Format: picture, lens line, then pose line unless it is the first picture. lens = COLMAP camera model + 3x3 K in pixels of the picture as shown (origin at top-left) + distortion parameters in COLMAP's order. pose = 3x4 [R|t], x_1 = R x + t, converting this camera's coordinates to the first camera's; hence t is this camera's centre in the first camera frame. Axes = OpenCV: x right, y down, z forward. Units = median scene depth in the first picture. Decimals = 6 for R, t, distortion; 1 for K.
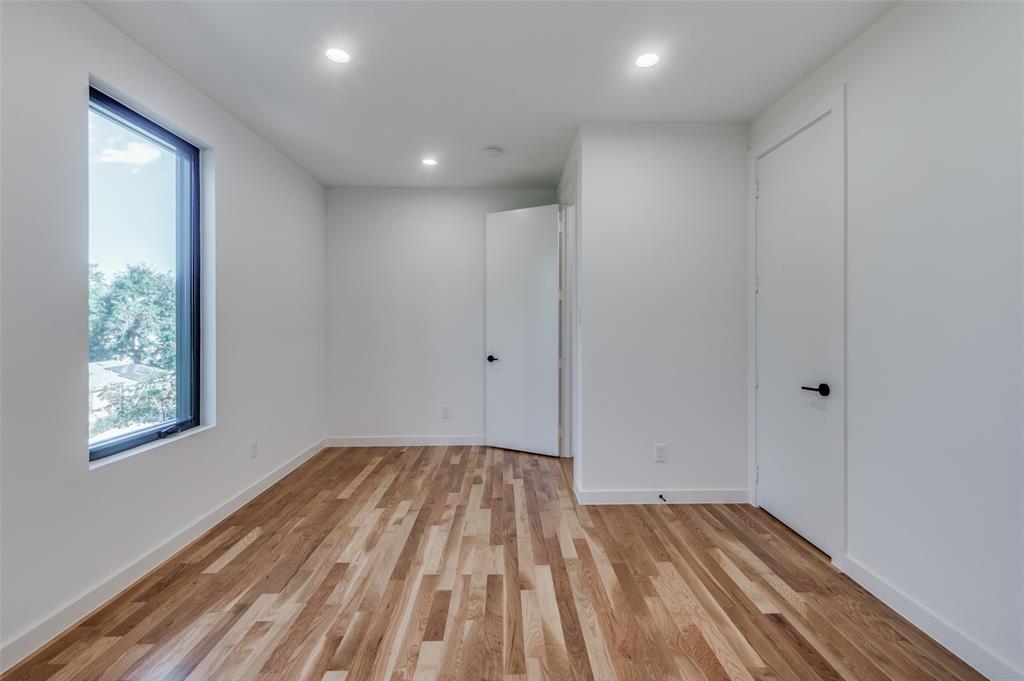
lens RADIAL K [[450.2, 0, 509.1], [0, 450.2, 327.3], [0, 0, 1]] dist [0.004547, -0.001275]
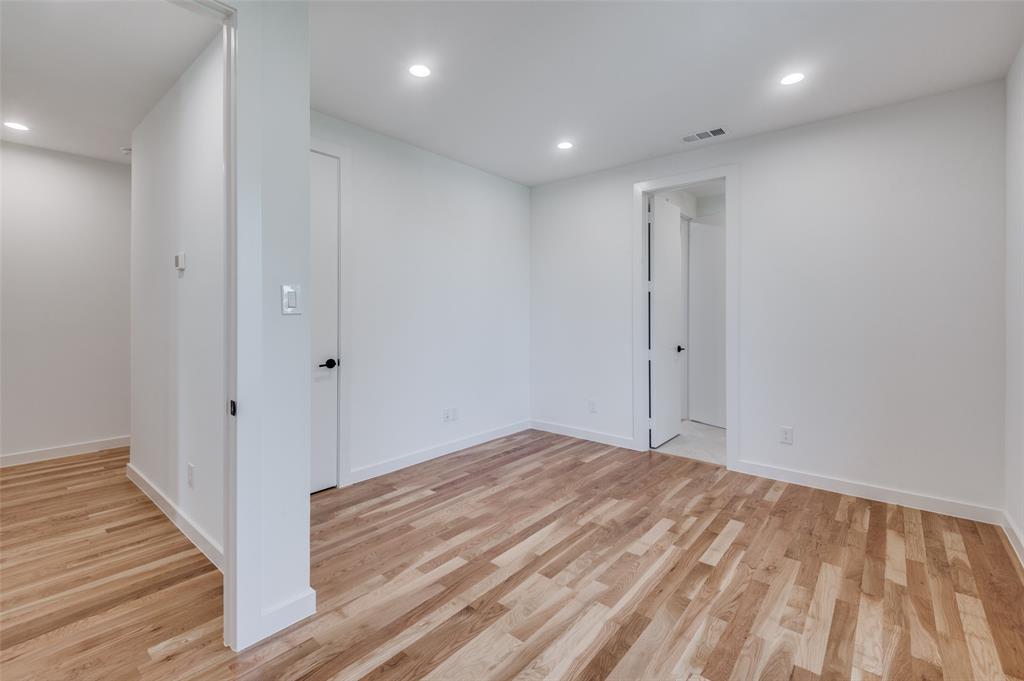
lens RADIAL K [[450.2, 0, 509.1], [0, 450.2, 327.3], [0, 0, 1]] dist [0.004547, -0.001275]
pose [[-0.753882, -0.020417, 0.656692, -0.603032], [0.006140, 0.999254, 0.038116, -0.017164], [-0.656981, 0.032767, -0.753195, 1.782314]]
